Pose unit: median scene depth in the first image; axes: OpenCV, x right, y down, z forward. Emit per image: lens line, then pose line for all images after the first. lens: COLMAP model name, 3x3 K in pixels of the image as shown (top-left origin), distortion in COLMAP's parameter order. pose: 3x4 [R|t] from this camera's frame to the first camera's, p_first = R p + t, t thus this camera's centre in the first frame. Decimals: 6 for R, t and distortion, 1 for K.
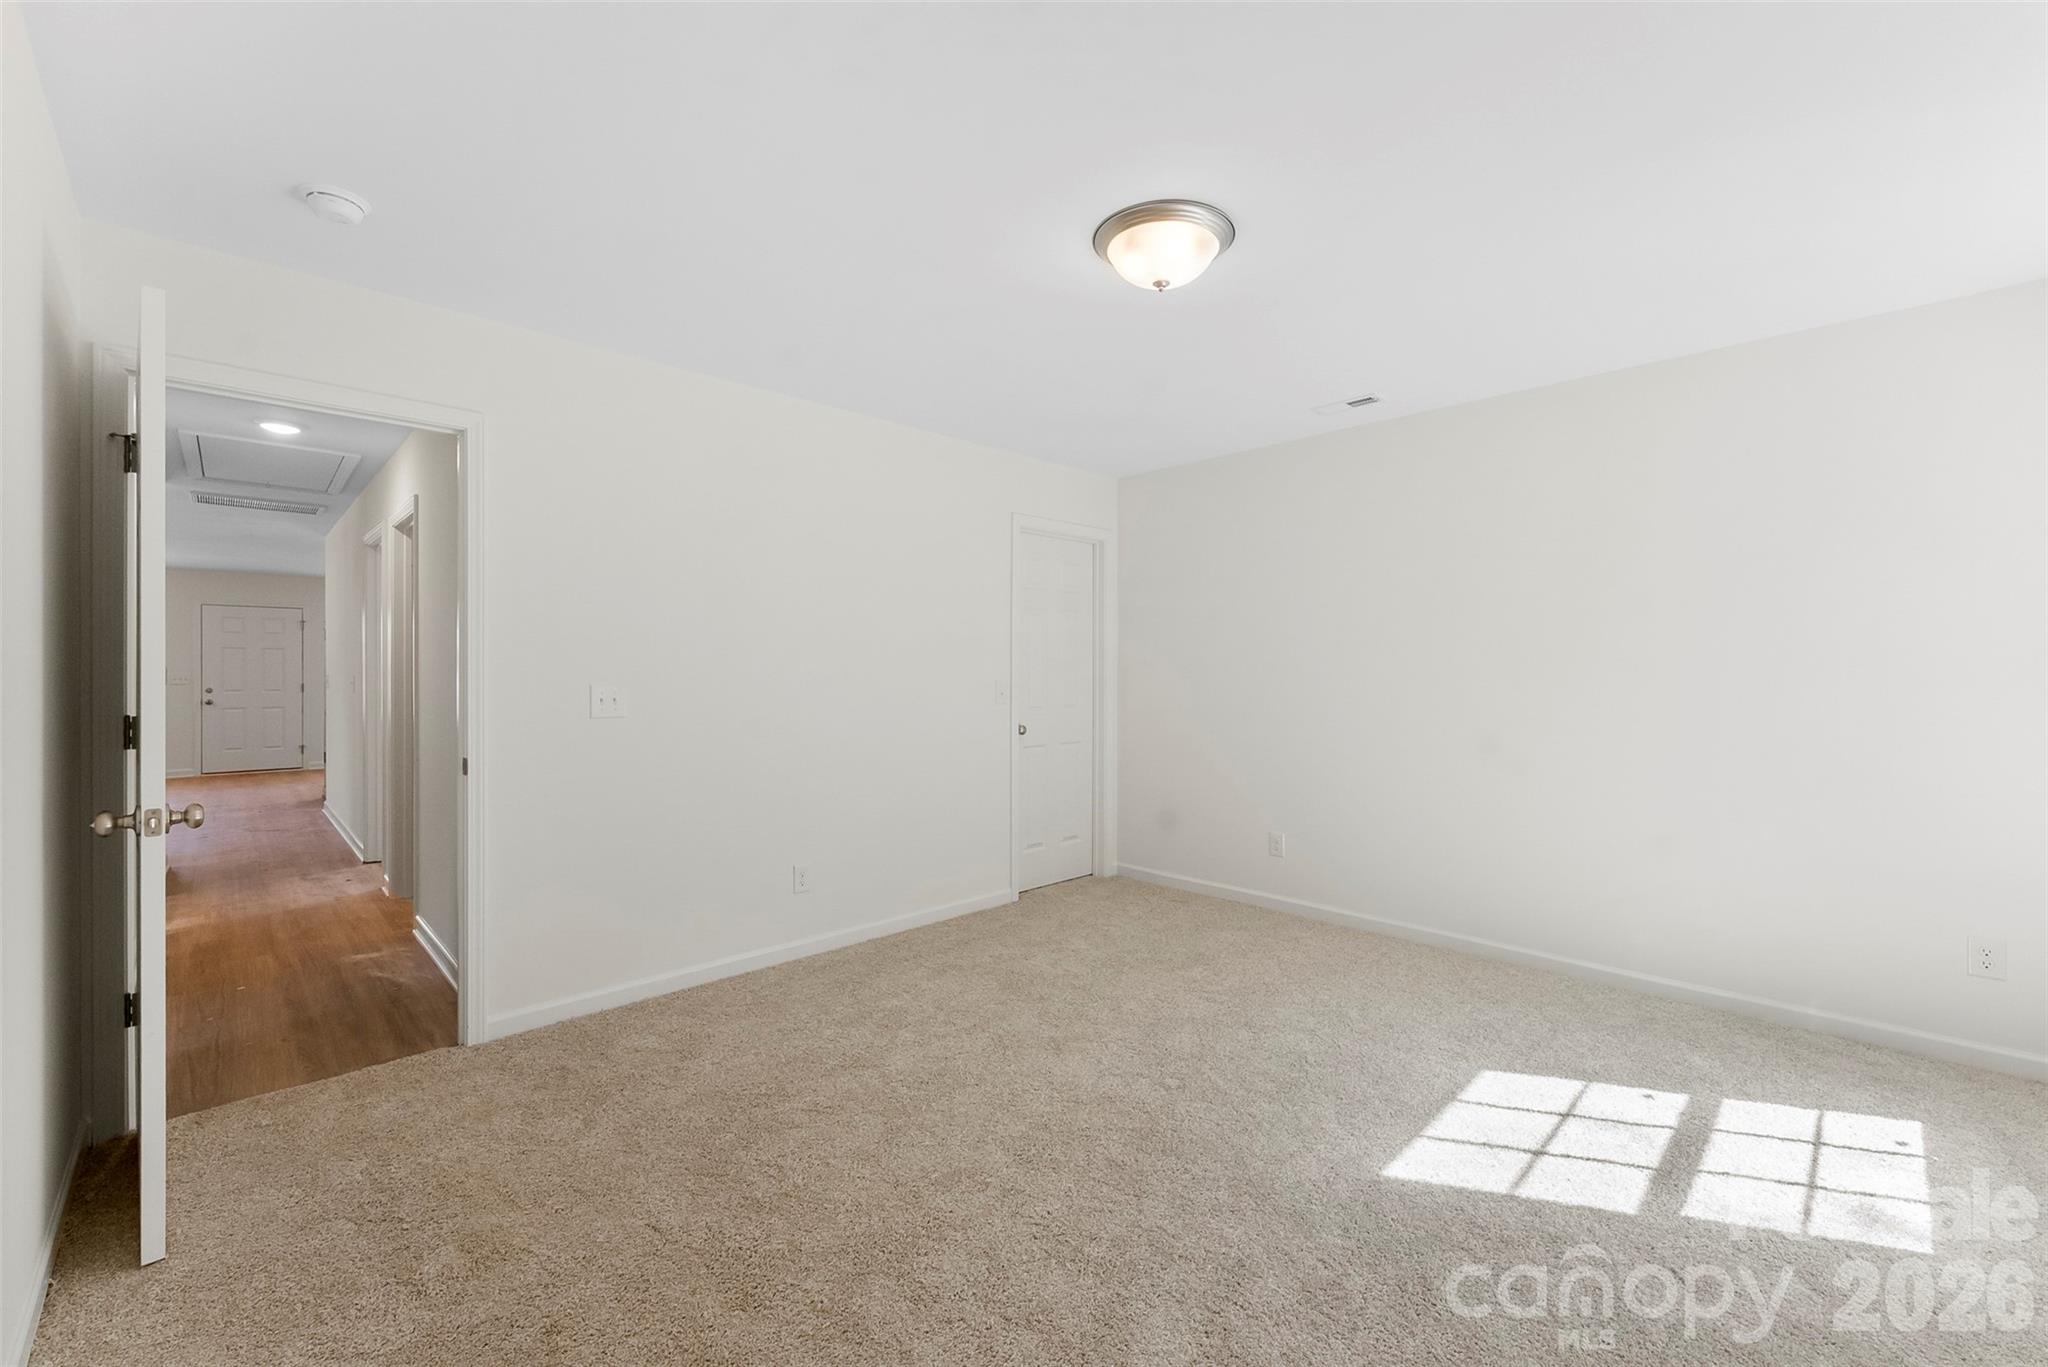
lens RADIAL K [[846.0, 0, 1024.6], [0, 846.0, 672.3], [0, 0, 1]] dist [-0.000709, -0.000163]
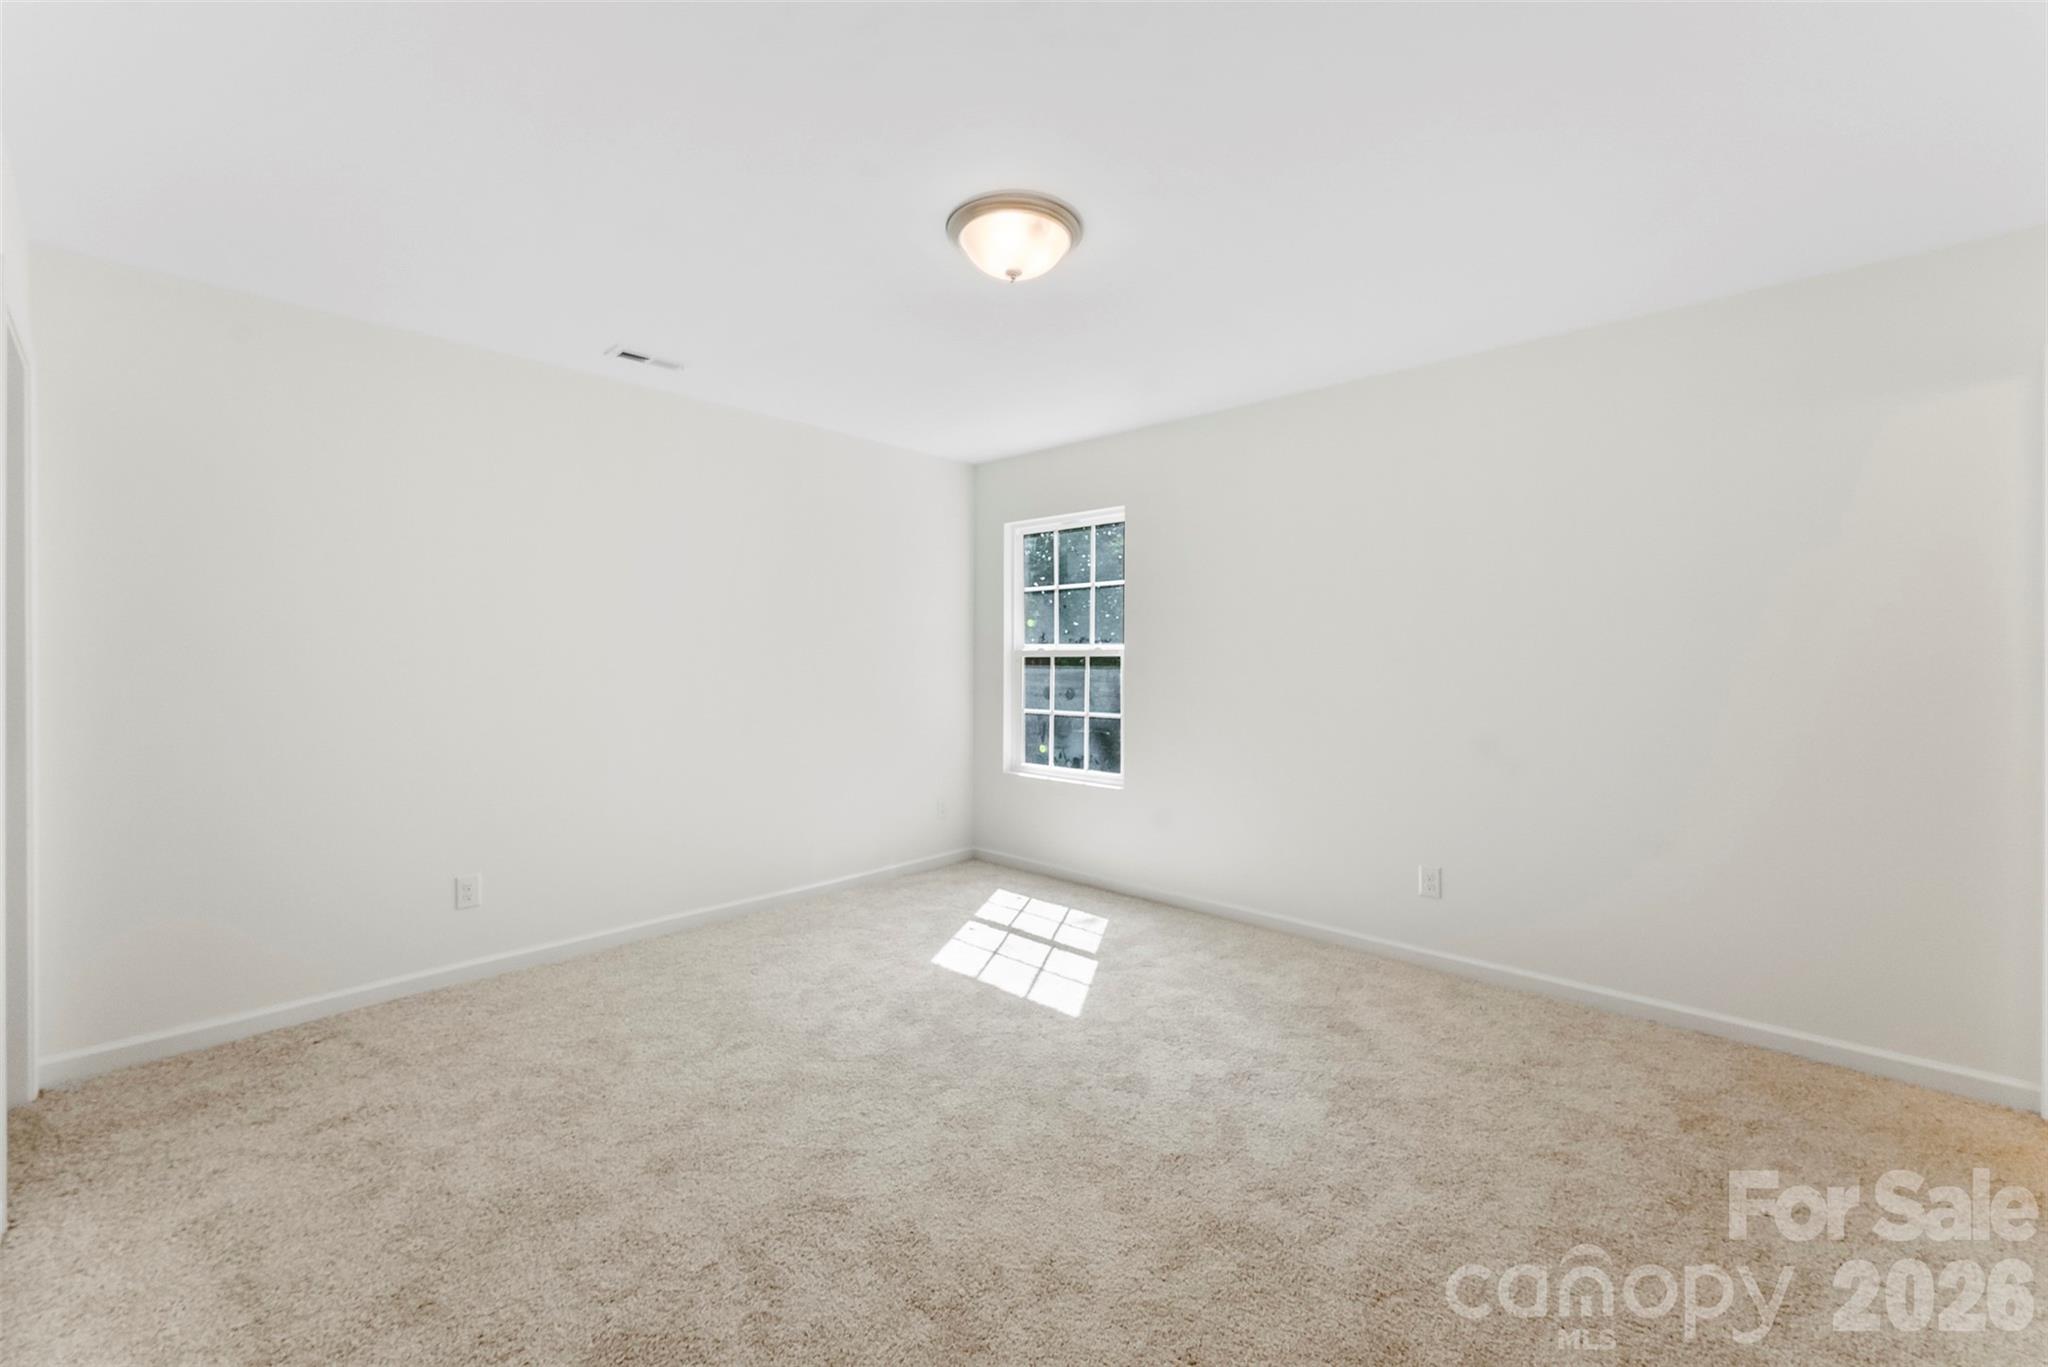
lens RADIAL K [[846.0, 0, 1024.6], [0, 846.0, 672.3], [0, 0, 1]] dist [-0.000709, -0.000163]
pose [[-0.044886, -0.029047, 0.998570, -0.816047], [0.003598, 0.999566, 0.029238, -0.015592], [-0.998986, 0.004905, -0.044762, 0.976562]]
